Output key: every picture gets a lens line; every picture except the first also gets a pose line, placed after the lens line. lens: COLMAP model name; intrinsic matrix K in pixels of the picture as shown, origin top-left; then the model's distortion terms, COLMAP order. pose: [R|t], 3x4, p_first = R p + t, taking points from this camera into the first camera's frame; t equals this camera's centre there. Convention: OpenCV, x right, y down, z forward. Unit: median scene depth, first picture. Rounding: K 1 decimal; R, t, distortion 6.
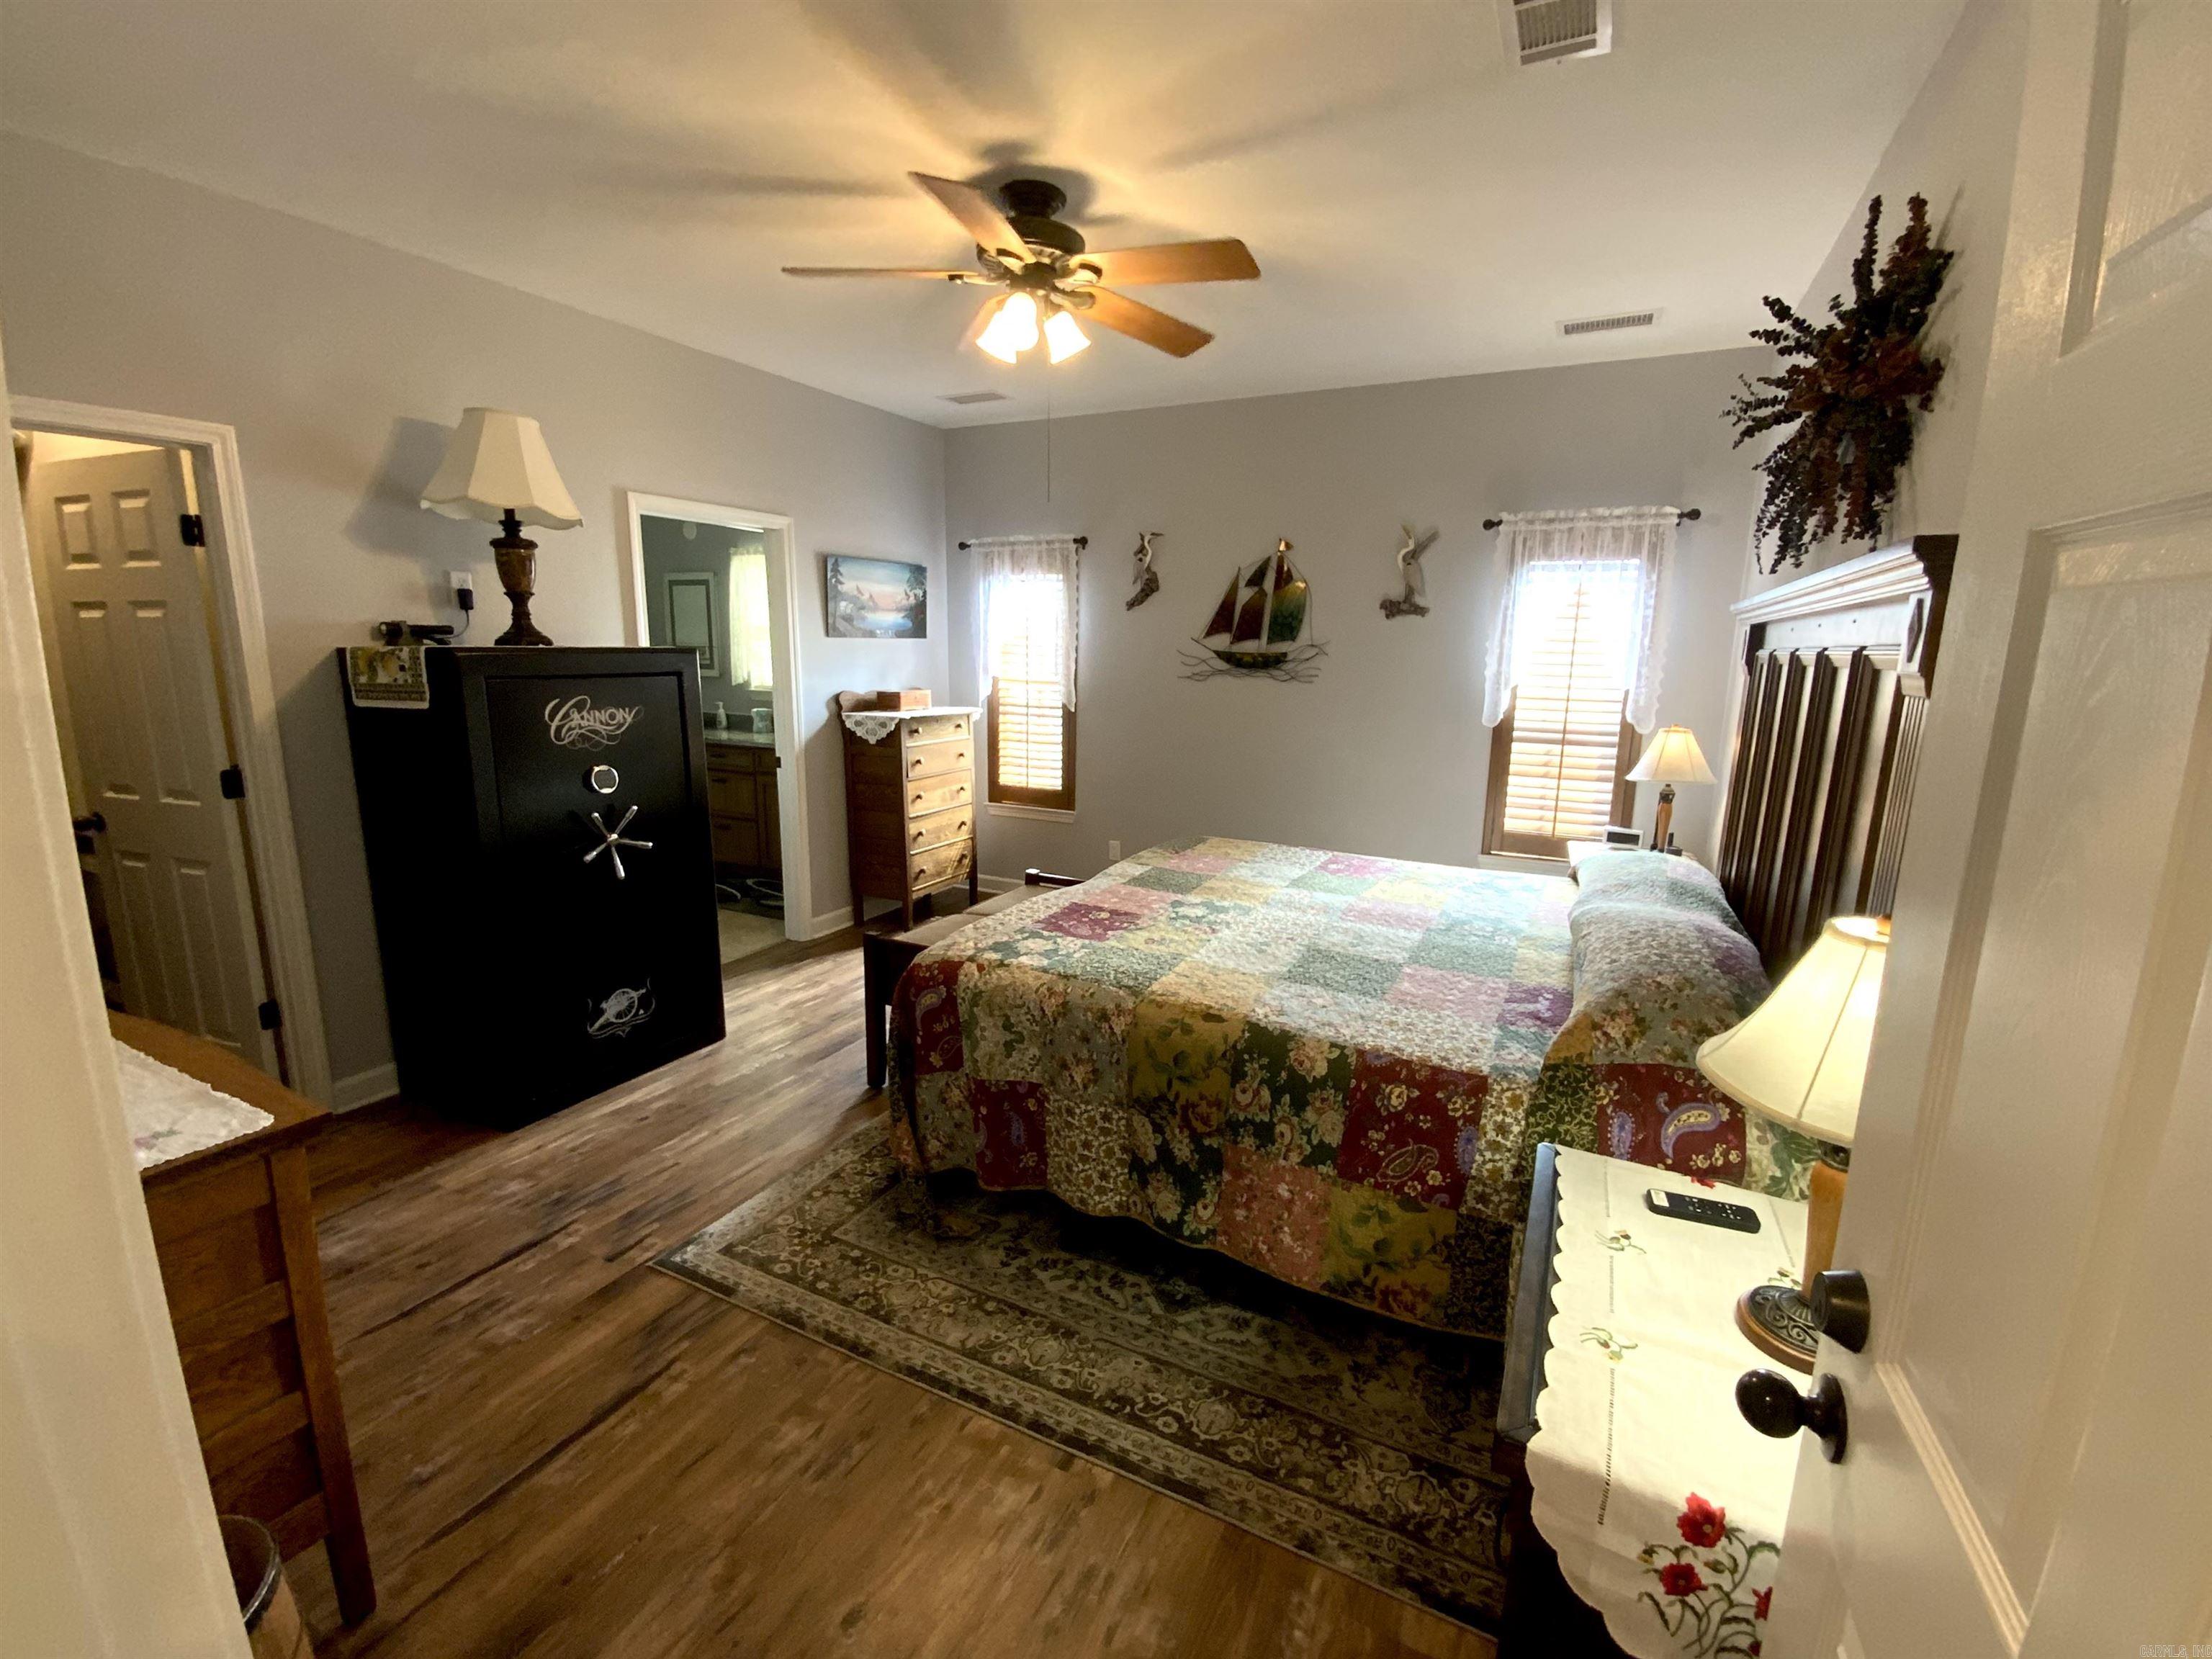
lens RADIAL K [[922.2, 0, 1091.7], [0, 922.2, 825.0], [0, 0, 1]] dist [0.015468, -0.014288]
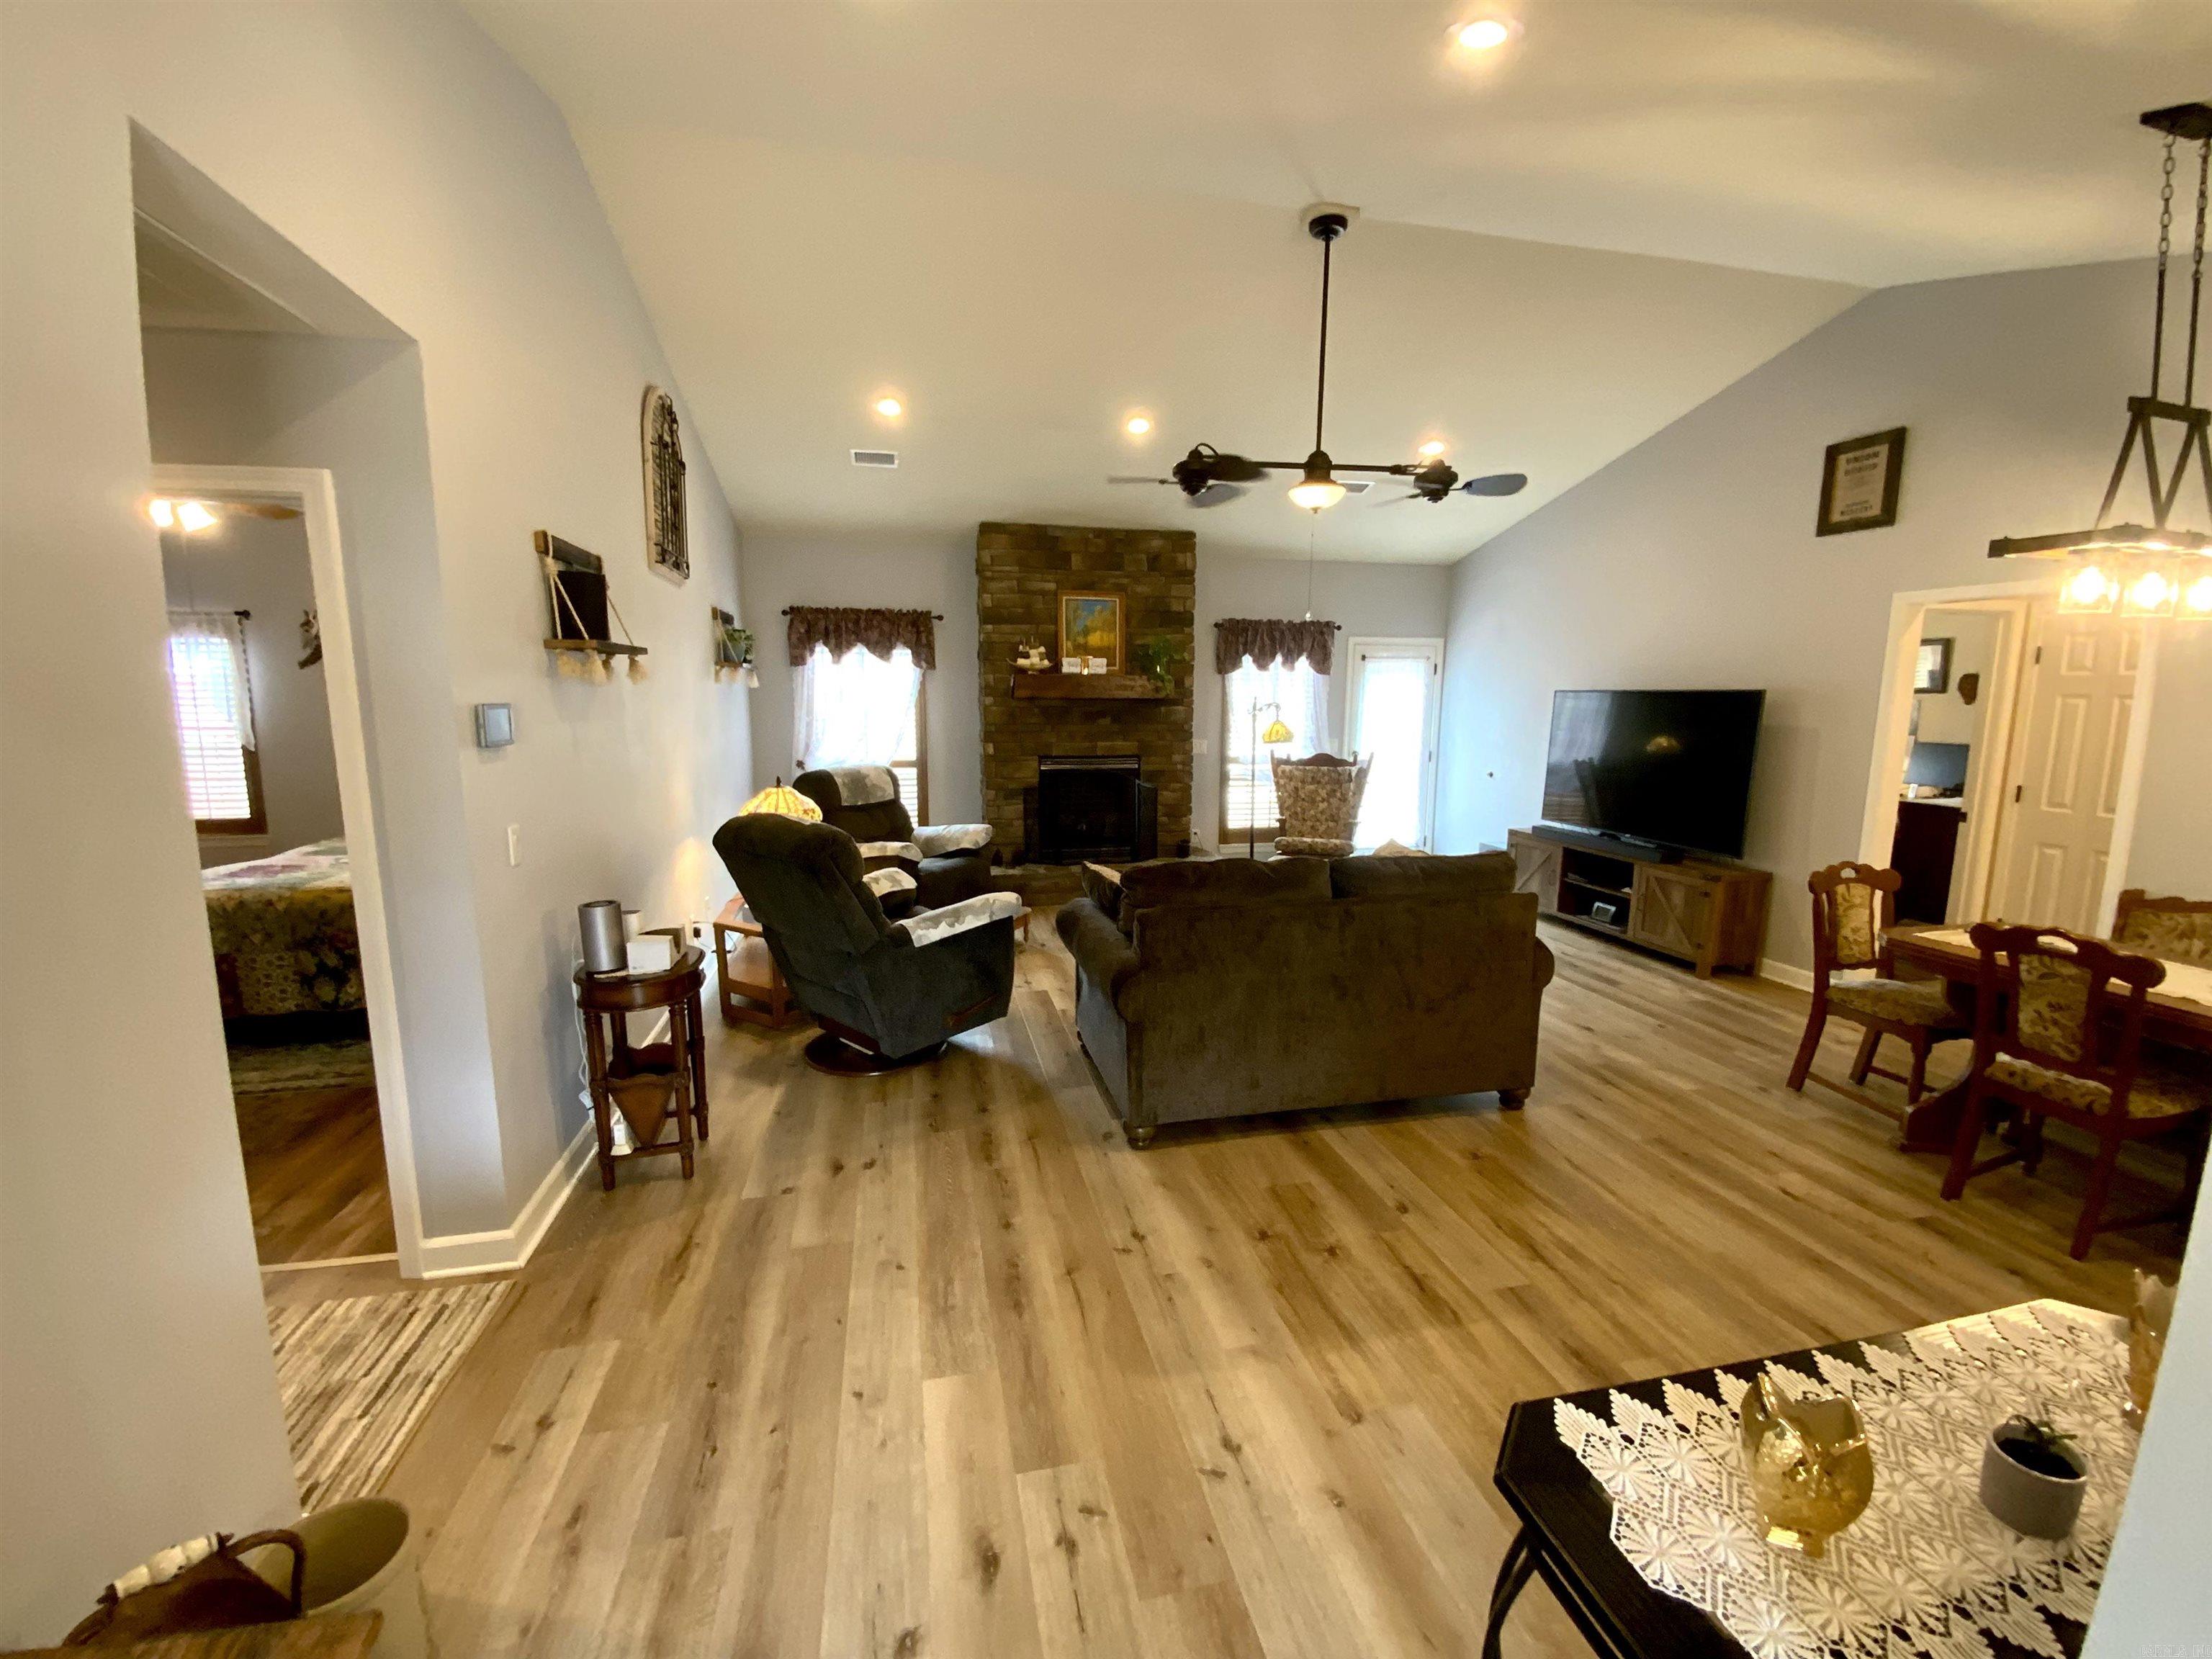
lens RADIAL K [[887.8, 0, 1111.8], [0, 887.8, 825.4], [0, 0, 1]] dist [-0.012028, -0.000166]
pose [[0.750176, -0.107953, 0.652367, 0.129763], [0.131276, 0.991260, 0.013075, 0.222284], [-0.648076, 0.075832, 0.757791, -1.243639]]
